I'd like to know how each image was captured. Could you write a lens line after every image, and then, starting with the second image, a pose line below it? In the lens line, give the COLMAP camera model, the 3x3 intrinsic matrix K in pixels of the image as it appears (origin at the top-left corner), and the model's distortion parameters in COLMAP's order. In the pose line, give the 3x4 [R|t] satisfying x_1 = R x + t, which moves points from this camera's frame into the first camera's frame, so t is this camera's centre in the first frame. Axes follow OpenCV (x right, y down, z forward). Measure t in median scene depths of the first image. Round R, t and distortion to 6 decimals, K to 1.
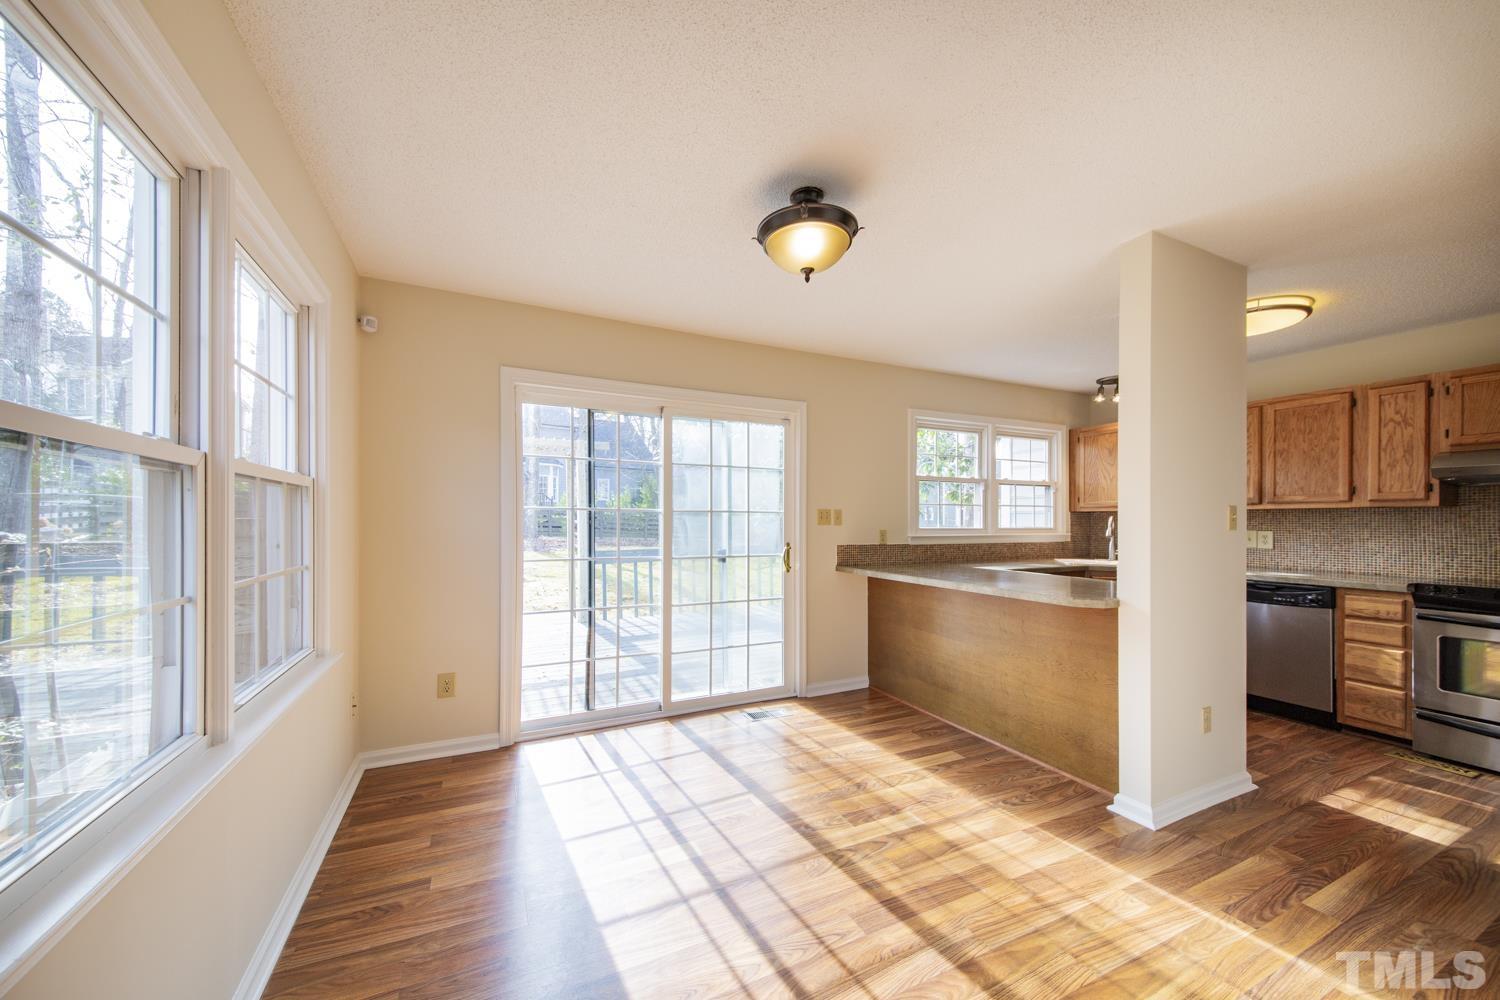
lens RADIAL K [[554.0, 0, 737.2], [0, 554.0, 517.1], [0, 0, 1]] dist [0.018349, -0.000386]
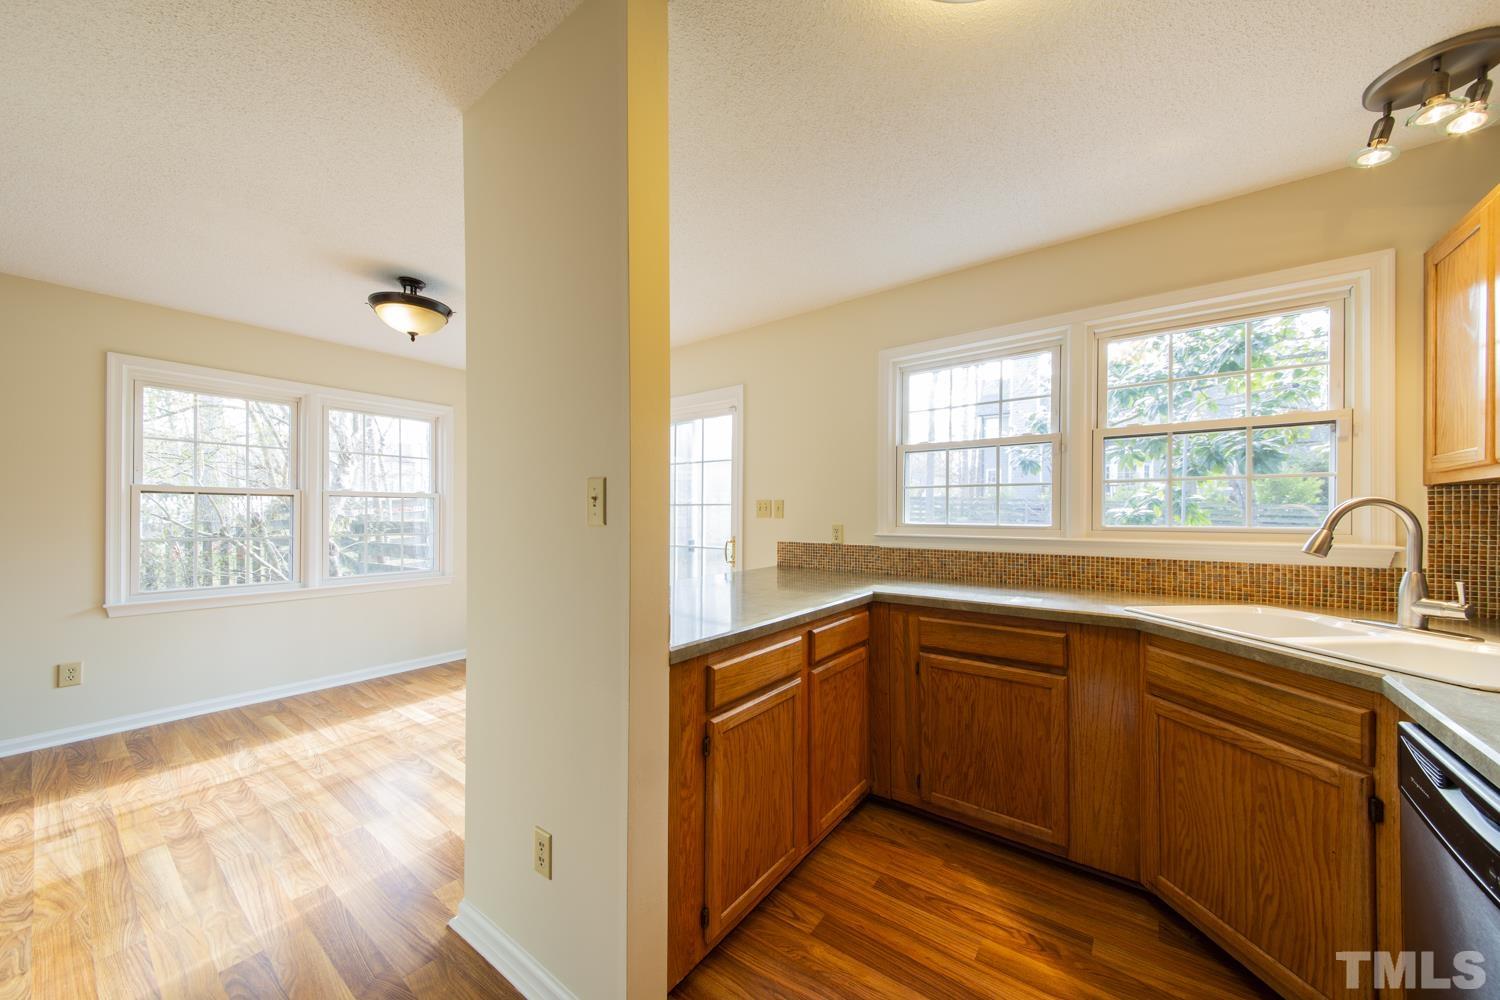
lens RADIAL K [[532.6, 0, 781.3], [0, 532.6, 512.0], [0, 0, 1]] dist [0.001017, -0.002283]
pose [[0.477847, -0.005996, -0.878423, 0.994543], [0.002397, 0.999982, -0.005521, 0.011049], [0.878440, 0.000533, 0.477853, 0.687231]]
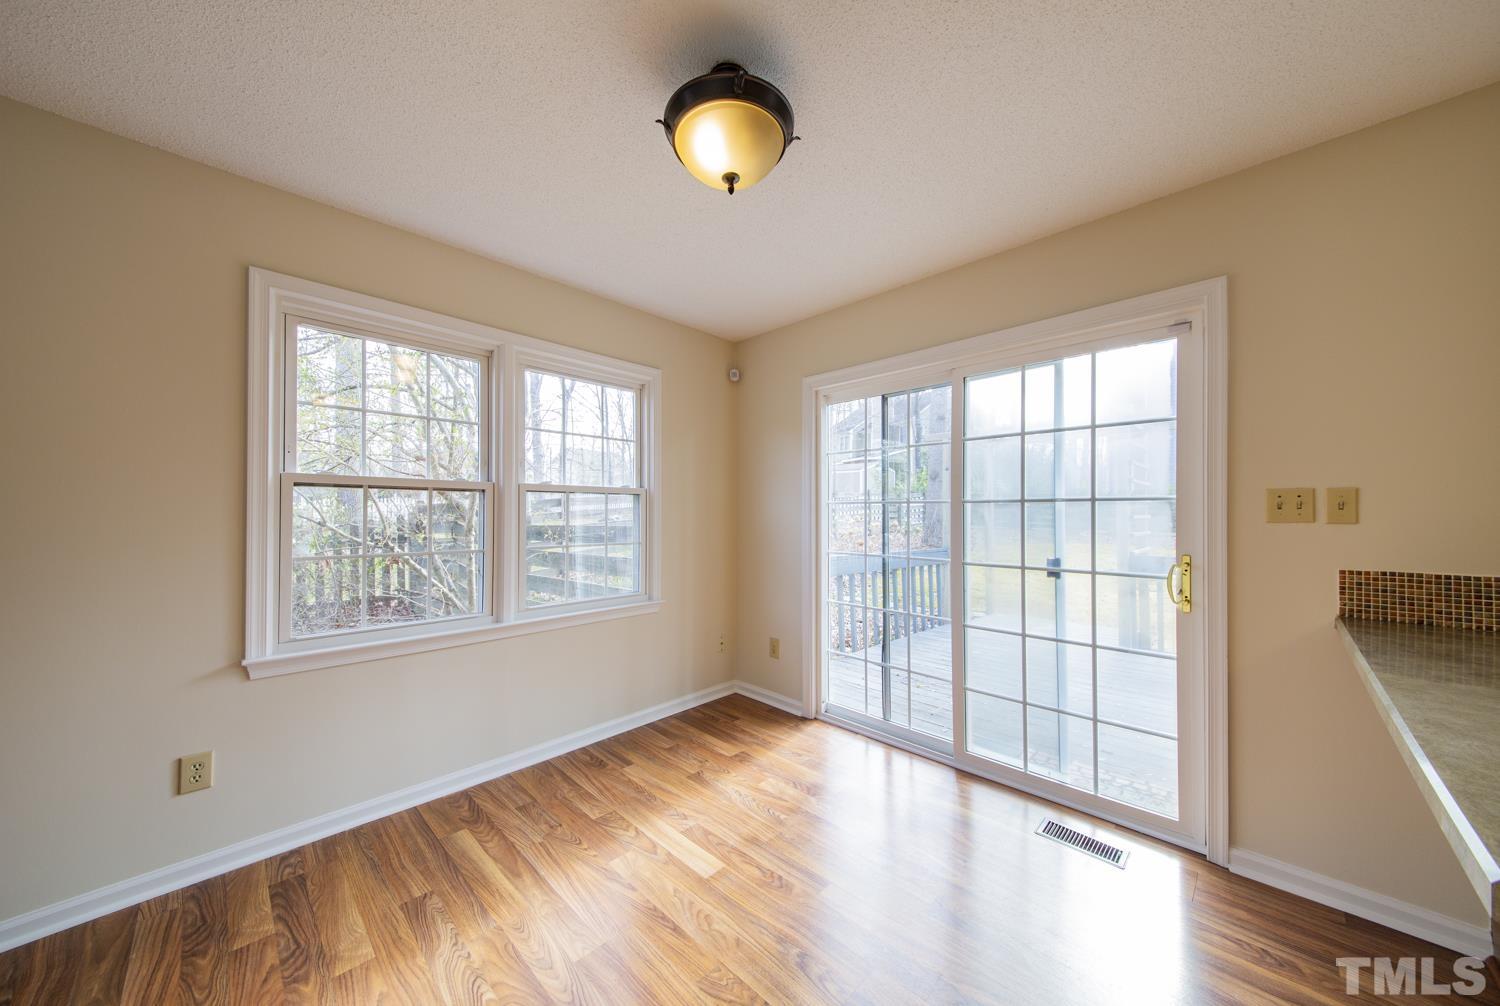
lens RADIAL K [[532.6, 0, 763.3], [0, 532.6, 505.8], [0, 0, 1]] dist [0.001017, -0.002283]
pose [[0.330658, -0.014485, -0.943639, 0.472999], [0.004352, 0.999895, -0.013823, 0.004443], [0.943740, 0.000464, 0.330687, 0.482766]]
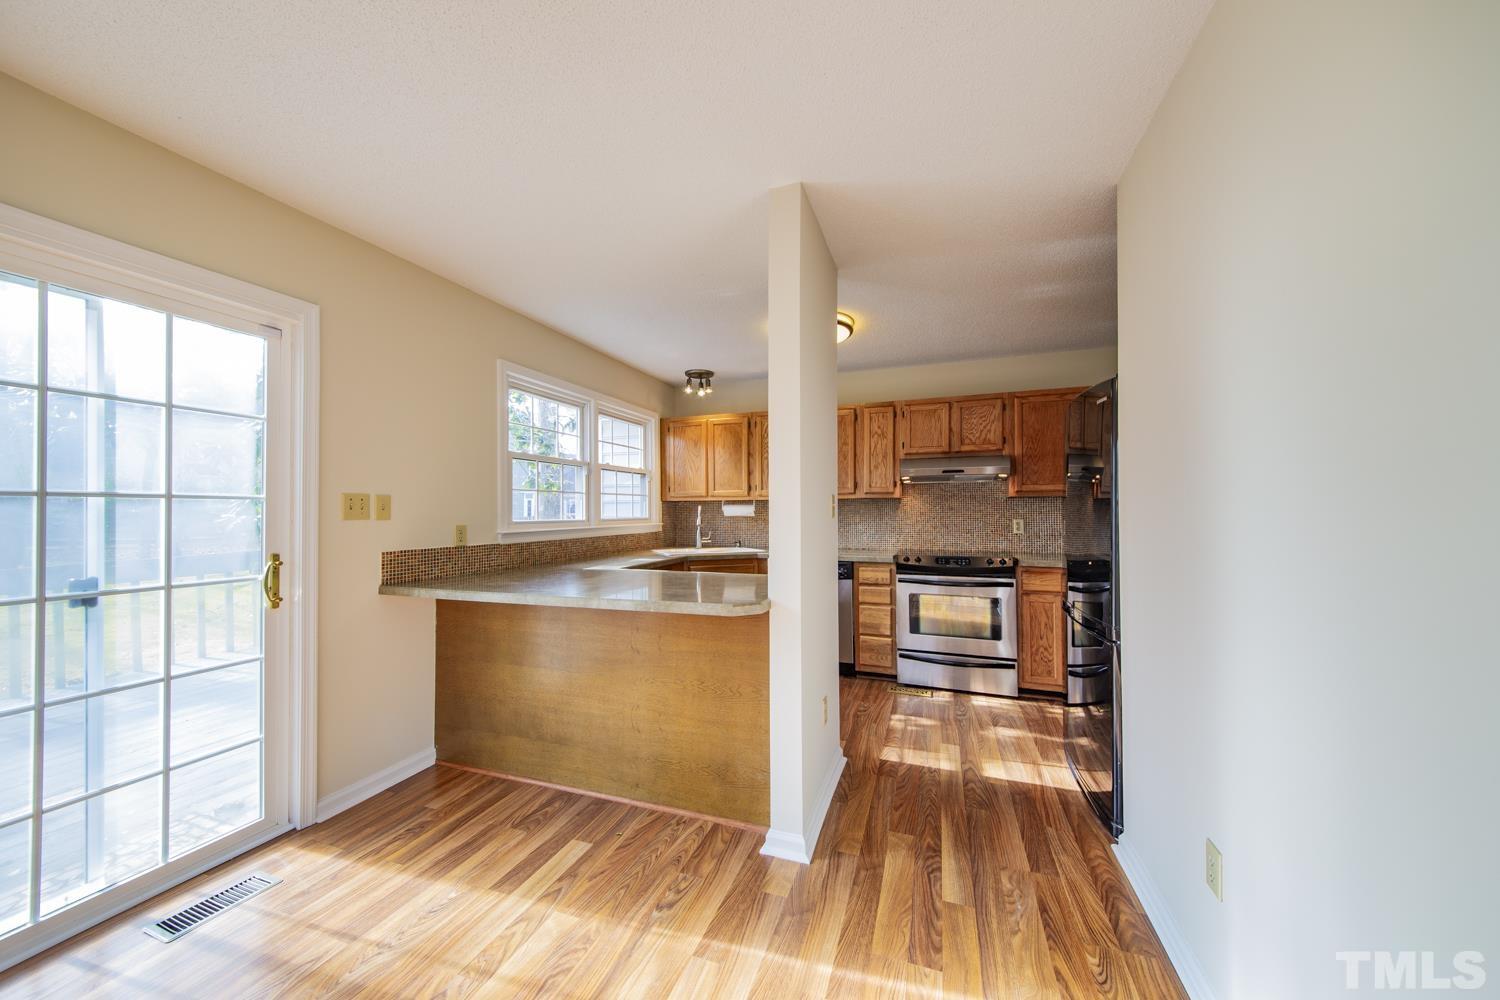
lens RADIAL K [[532.6, 0, 742.0], [0, 532.6, 500.4], [0, 0, 1]] dist [0.001017, -0.002283]
pose [[0.718620, 0.006297, 0.695374, 0.061391], [0.004147, 0.999902, -0.013340, 0.002738], [-0.695390, 0.012470, 0.718524, 0.323004]]
